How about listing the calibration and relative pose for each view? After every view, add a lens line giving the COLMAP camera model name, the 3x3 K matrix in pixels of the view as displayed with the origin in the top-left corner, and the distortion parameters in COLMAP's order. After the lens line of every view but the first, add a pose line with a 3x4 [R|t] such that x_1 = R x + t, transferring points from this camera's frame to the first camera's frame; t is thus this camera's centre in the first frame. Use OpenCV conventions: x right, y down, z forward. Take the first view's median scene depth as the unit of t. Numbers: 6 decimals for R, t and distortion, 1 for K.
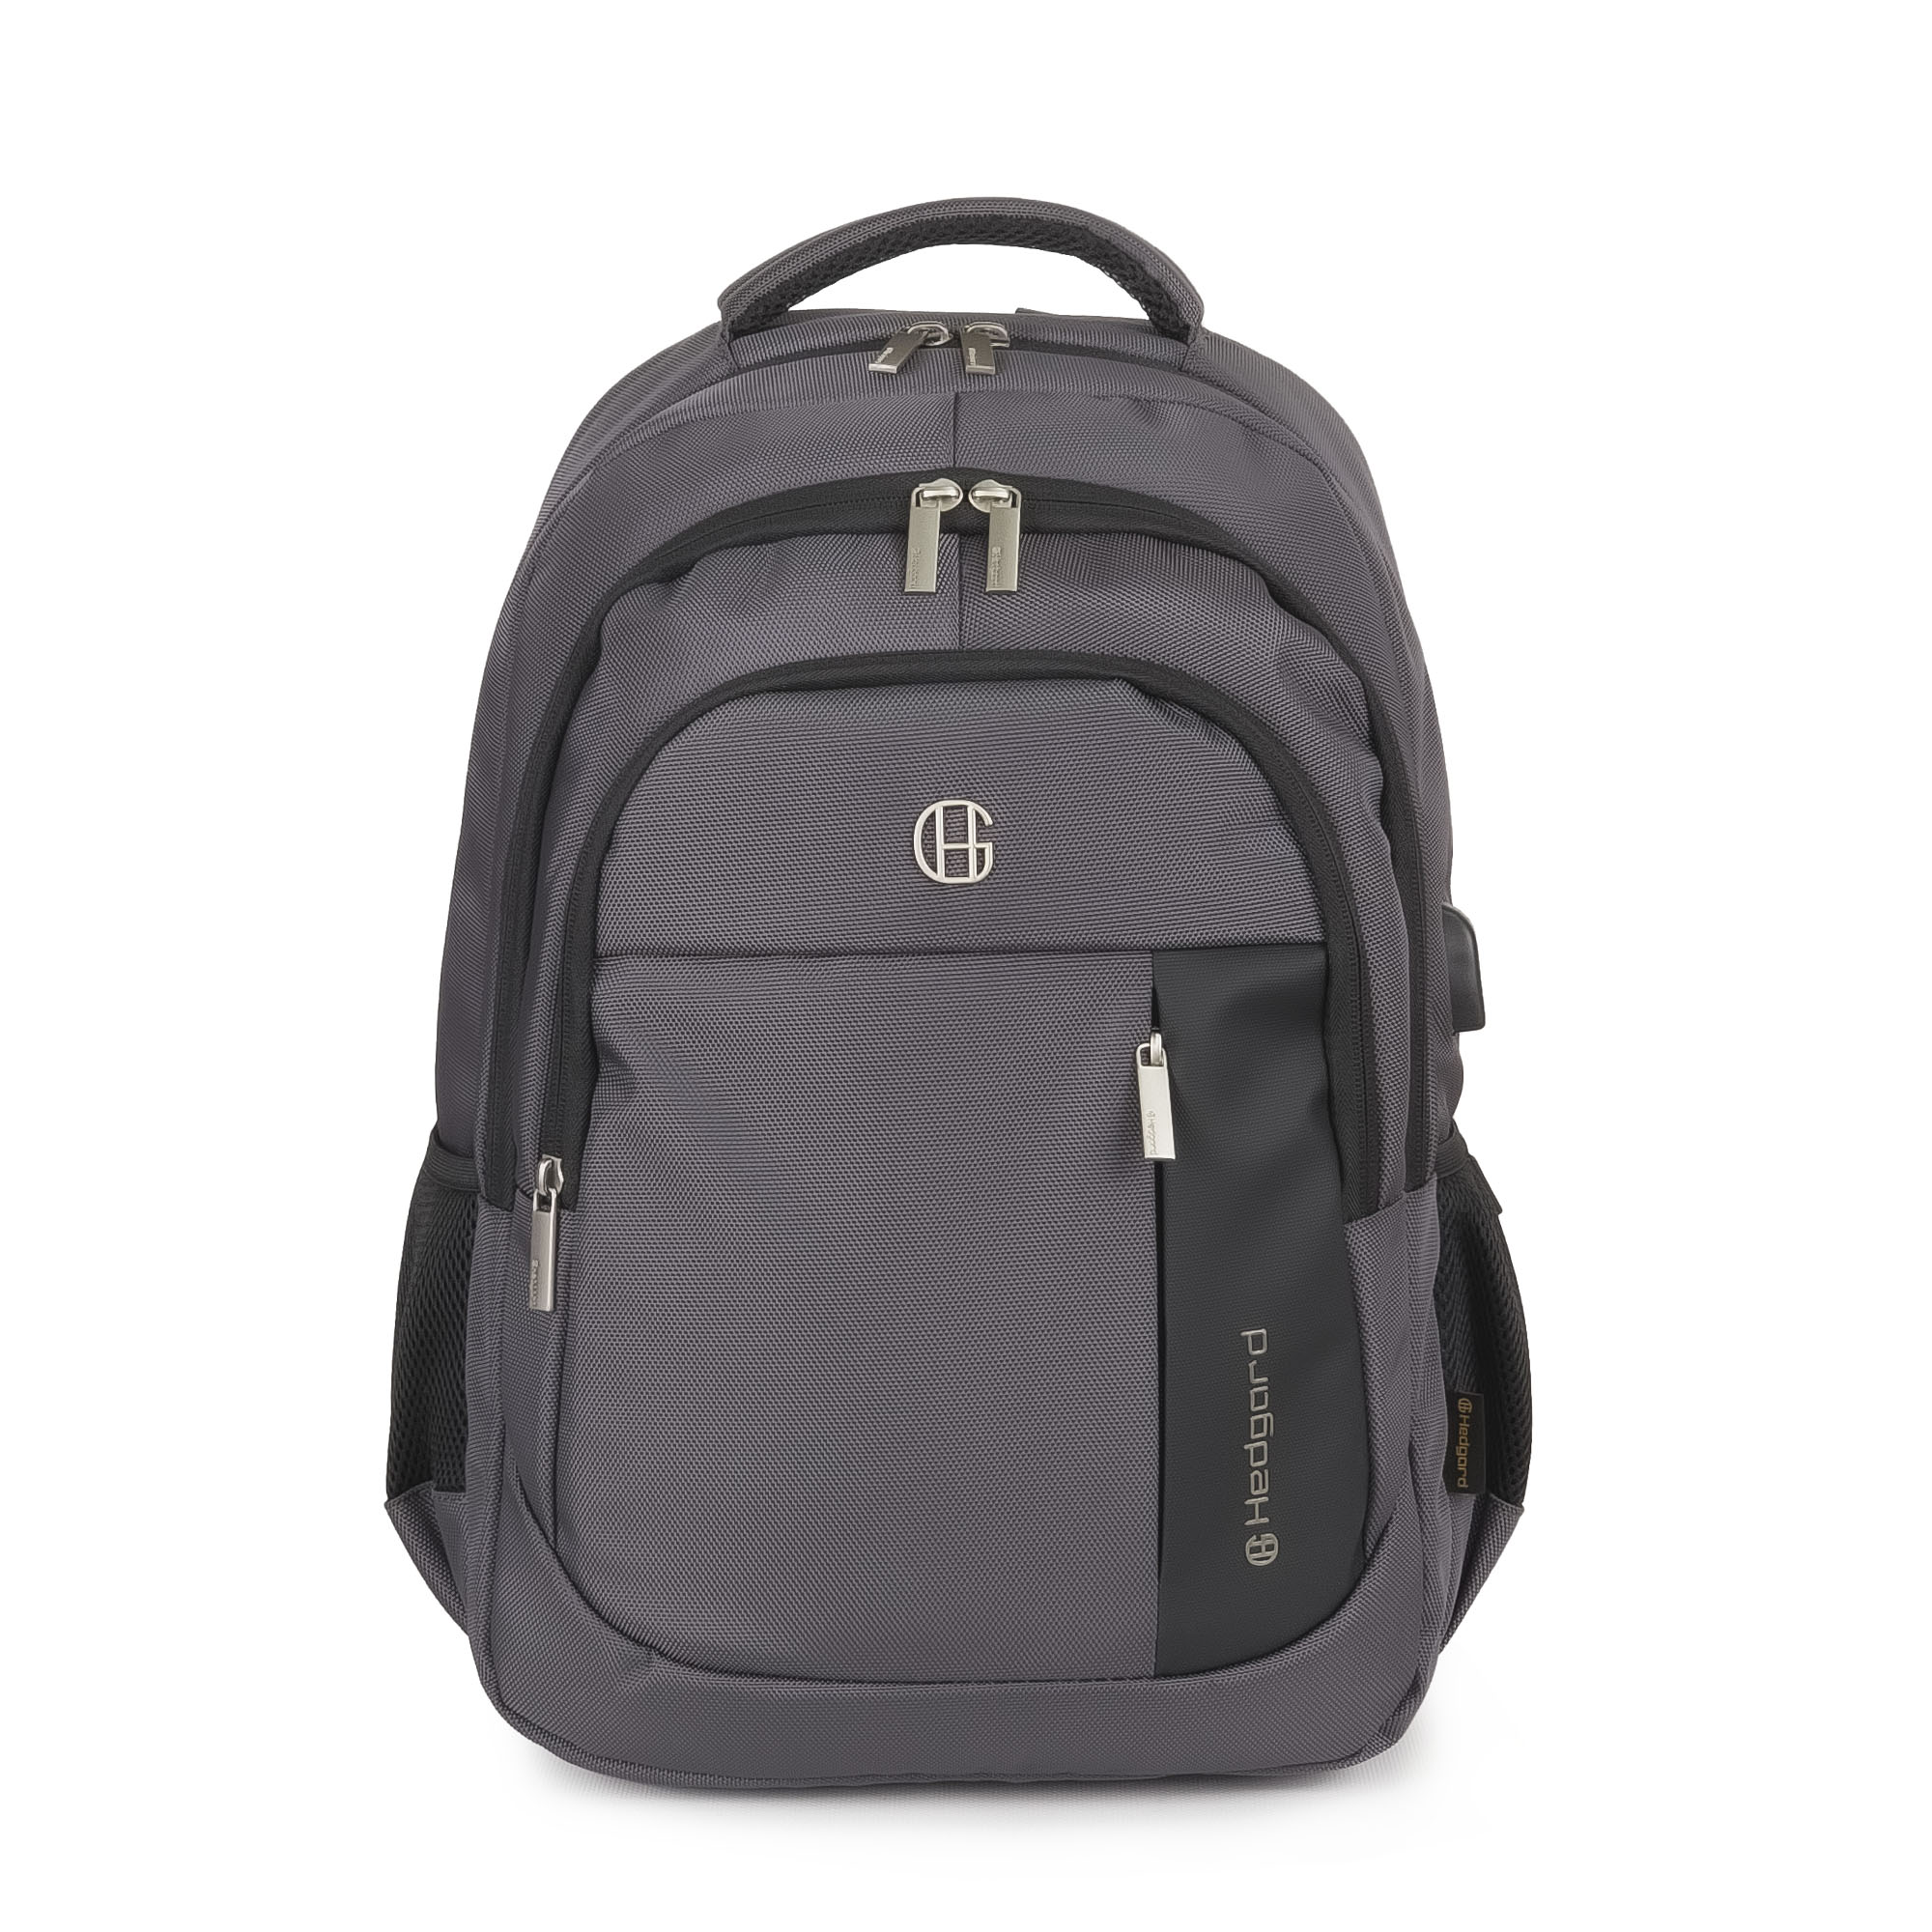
lens RADIAL K [[4710.3, 0, 974.7], [0, 4710.3, 979.6], [0, 0, 1]] dist [-0.450689, 0.000000]
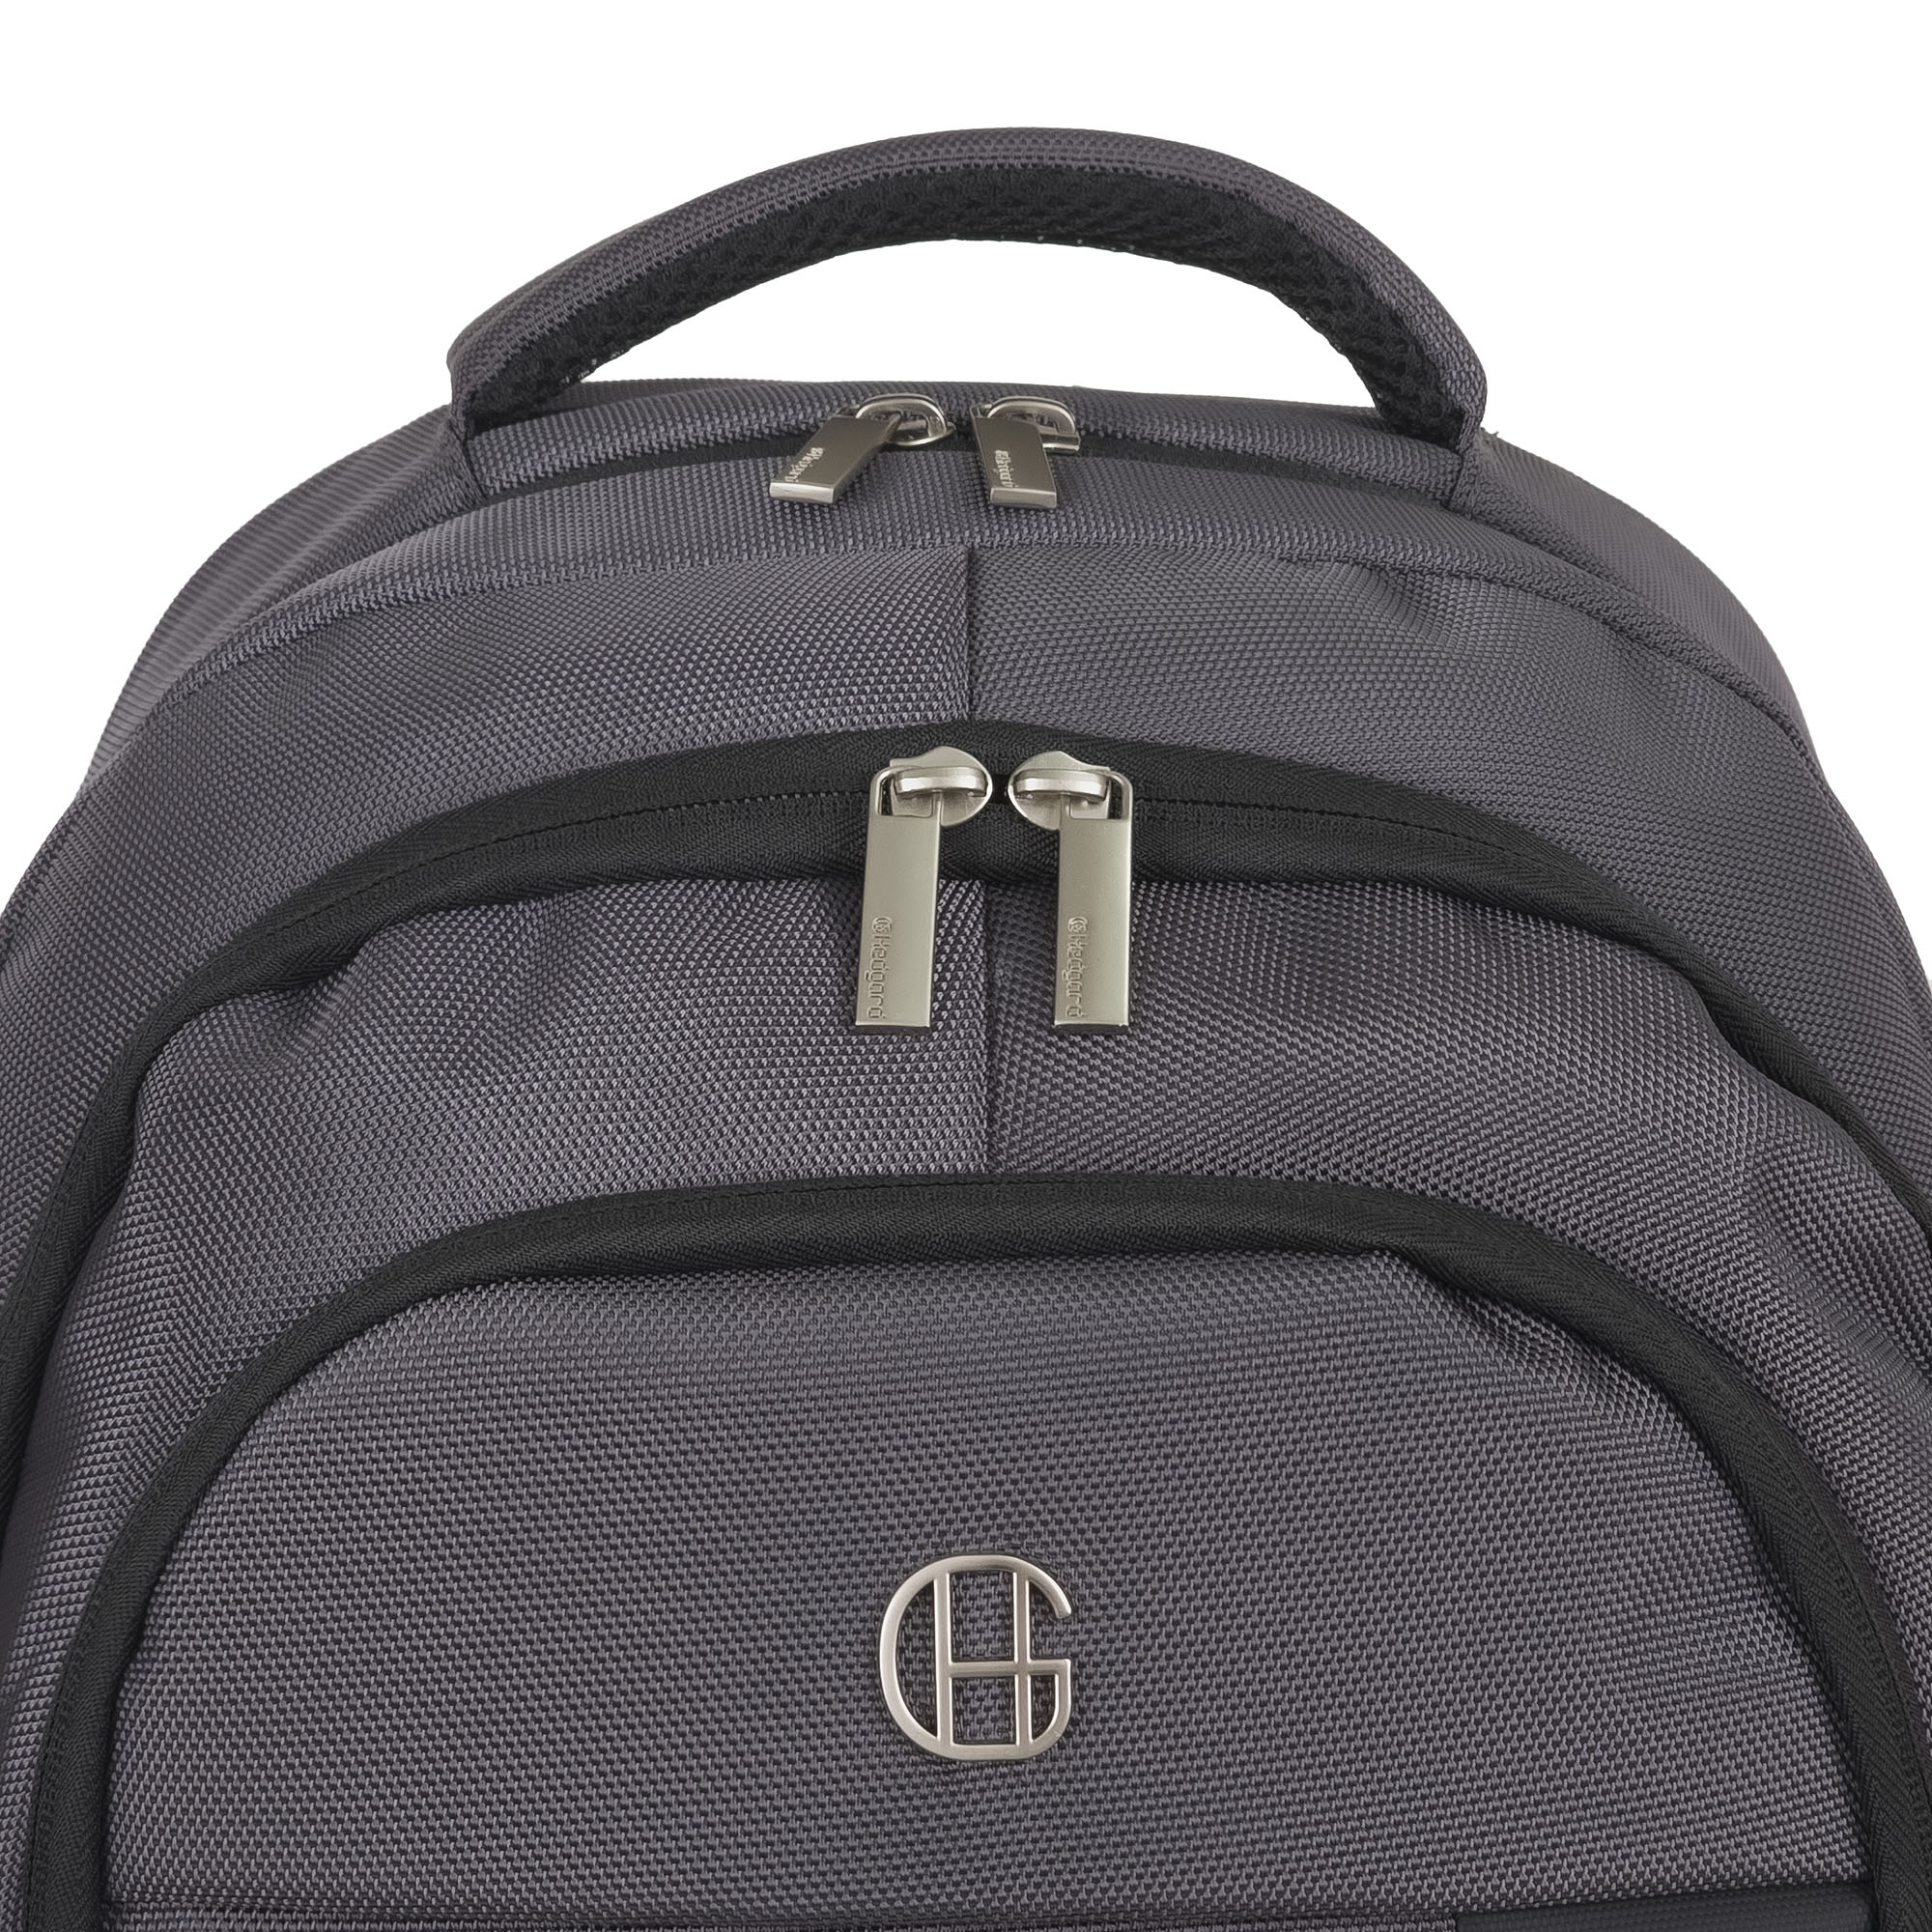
lens RADIAL K [[4710.3, 0, 861.2], [0, 4710.3, 936.1], [0, 0, 1]] dist [-0.450689, 0.000000]
pose [[0.999987, 0.004994, -0.001203, -0.013780], [-0.005053, 0.998479, -0.054910, -0.066923], [0.000927, 0.054915, 0.998491, 0.579491]]
